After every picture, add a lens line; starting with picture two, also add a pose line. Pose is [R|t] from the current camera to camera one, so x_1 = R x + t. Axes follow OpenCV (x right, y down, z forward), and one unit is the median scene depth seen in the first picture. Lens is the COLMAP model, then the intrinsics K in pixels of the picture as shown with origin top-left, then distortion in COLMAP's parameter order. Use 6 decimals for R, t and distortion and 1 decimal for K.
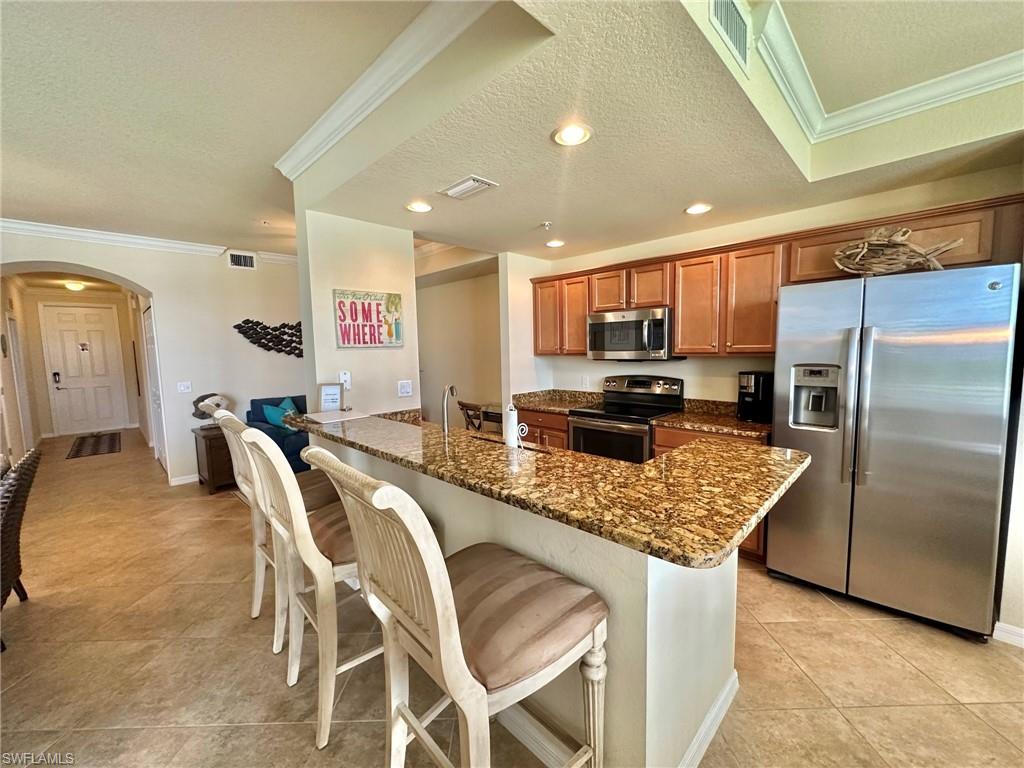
lens RADIAL K [[410.1, 0, 514.5], [0, 410.1, 383.9], [0, 0, 1]] dist [-0.002616, 0.000741]
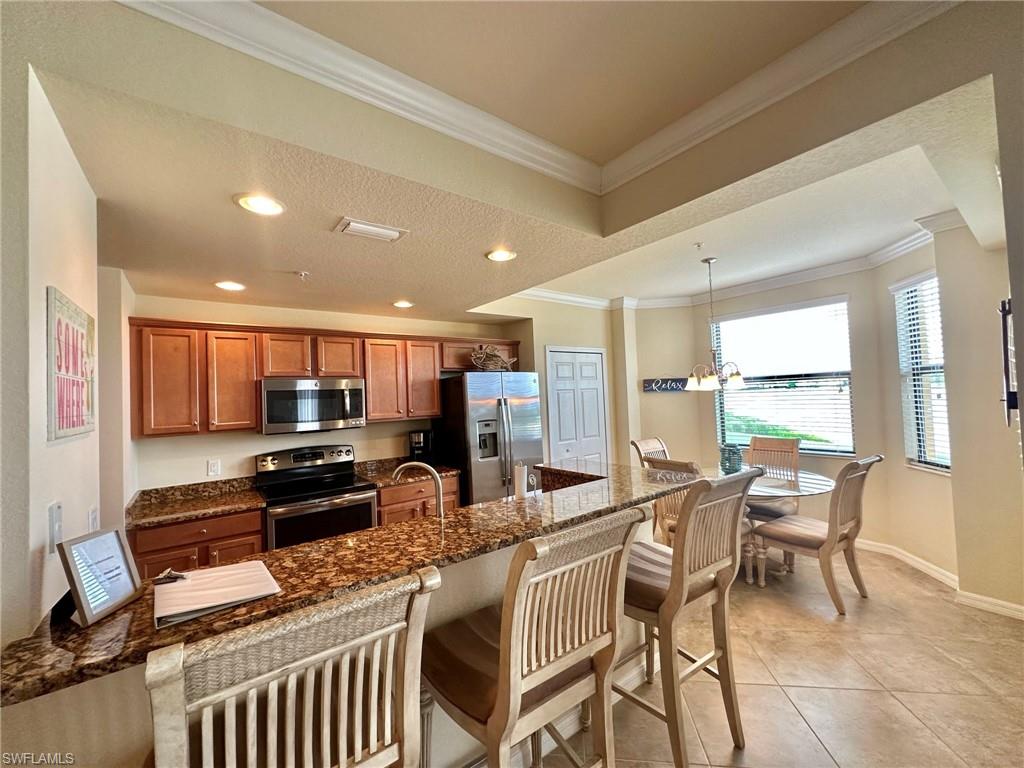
lens RADIAL K [[410.1, 0, 512.9], [0, 410.1, 383.7], [0, 0, 1]] dist [-0.002616, 0.000741]
pose [[0.141928, 0.045204, 0.988844, -0.644904], [0.126723, 0.989907, -0.063441, -0.052868], [-0.981732, 0.134313, 0.134768, 0.459991]]
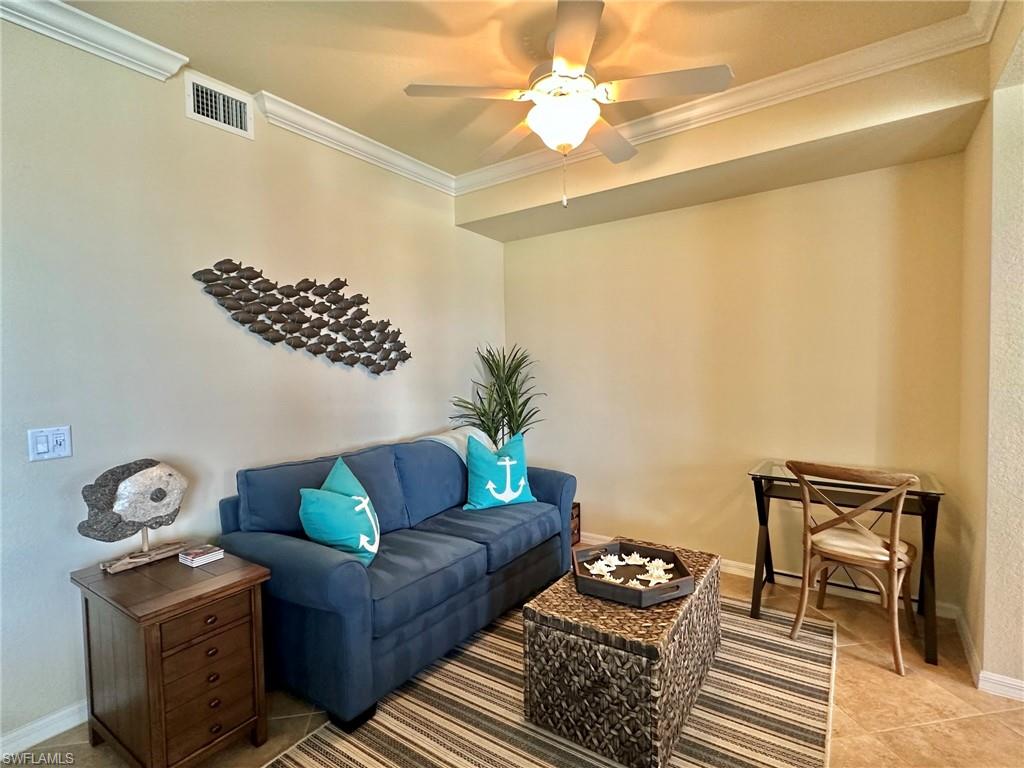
lens RADIAL K [[505.5, 0, 515.7], [0, 505.5, 383.9], [0, 0, 1]] dist [0.000754, 0.001021]
pose [[0.984901, 0.000679, 0.173116, -0.725350], [0.009148, 0.998391, -0.055962, -0.018346], [-0.172875, 0.056701, 0.983310, 0.763469]]
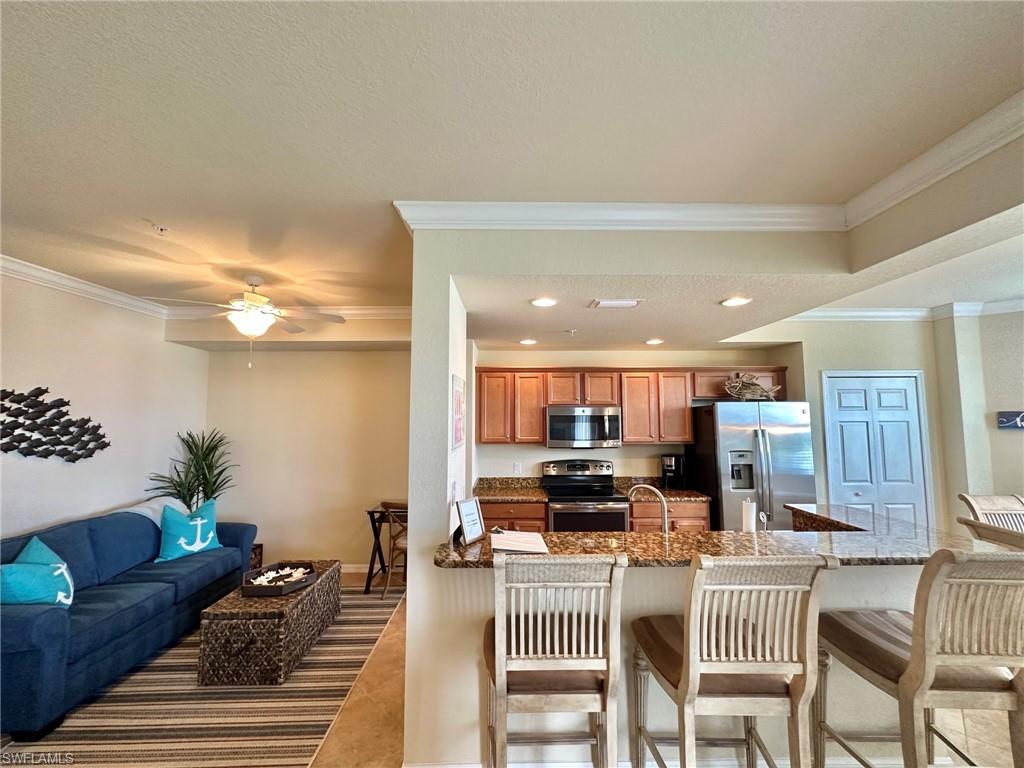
lens RADIAL K [[410.1, 0, 513.3], [0, 410.1, 383.3], [0, 0, 1]] dist [-0.002616, 0.000741]
pose [[0.705932, 0.075663, 0.704226, -0.778402], [0.050320, 0.986408, -0.156422, -0.073022], [-0.706489, 0.145860, 0.692530, 0.327381]]
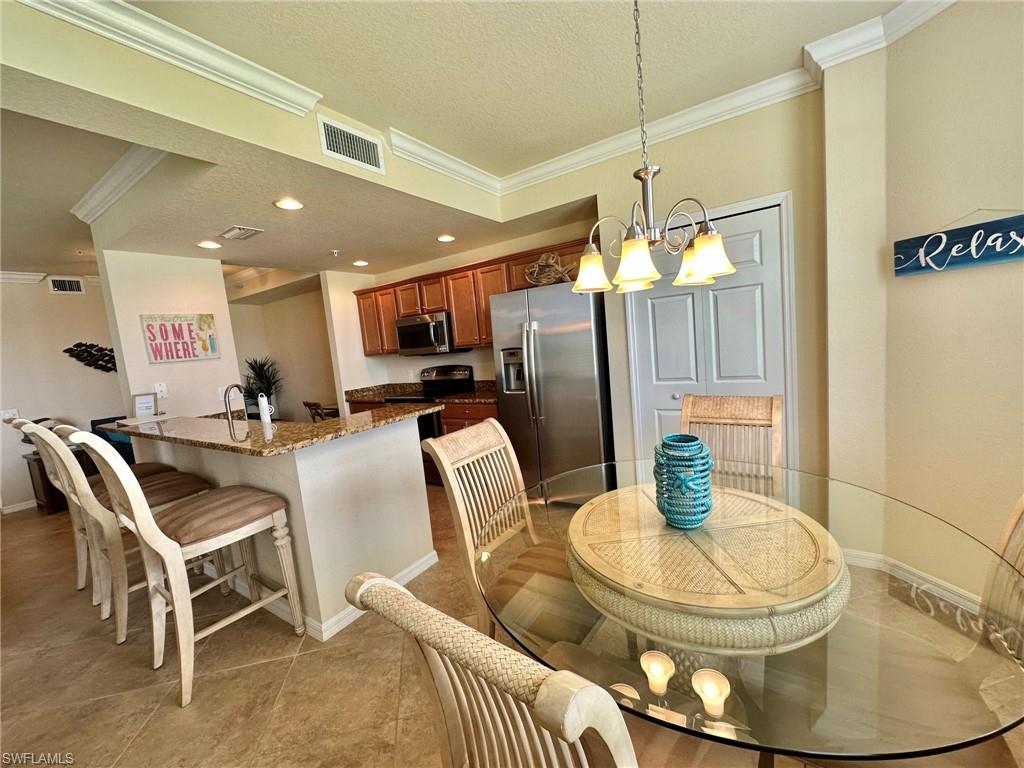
lens RADIAL K [[410.1, 0, 514.7], [0, 410.1, 383.4], [0, 0, 1]] dist [-0.002616, 0.000741]
pose [[0.978560, -0.090592, 0.184971, 0.327349], [0.089840, 0.995878, 0.012462, 0.042682], [-0.185337, 0.004423, 0.982665, -0.312653]]
